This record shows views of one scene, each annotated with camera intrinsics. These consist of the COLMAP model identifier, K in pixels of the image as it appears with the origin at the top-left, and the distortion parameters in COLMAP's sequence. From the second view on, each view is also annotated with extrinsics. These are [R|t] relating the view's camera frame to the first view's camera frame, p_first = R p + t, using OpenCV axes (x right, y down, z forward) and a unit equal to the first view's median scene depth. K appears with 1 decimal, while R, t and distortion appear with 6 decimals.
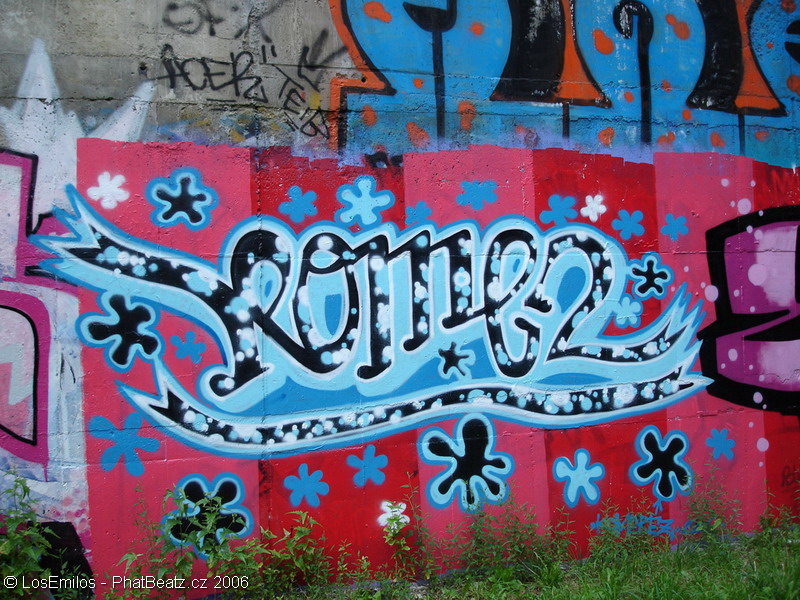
lens RADIAL K [[926.8, 0, 399.8], [0, 926.8, 298.3], [0, 0, 1]] dist [-0.116651, 0.000000]
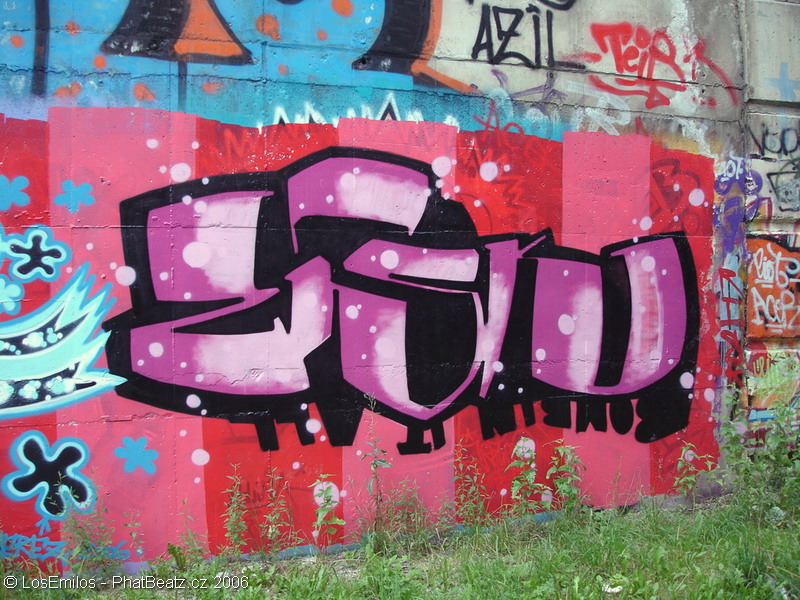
lens RADIAL K [[926.8, 0, 400.4], [0, 926.8, 303.1], [0, 0, 1]] dist [-0.116651, 0.000000]
pose [[0.999316, 0.019591, 0.031374, 0.568872], [-0.020597, 0.999274, 0.032064, -0.012585], [-0.030723, -0.032689, 0.998993, 0.152264]]
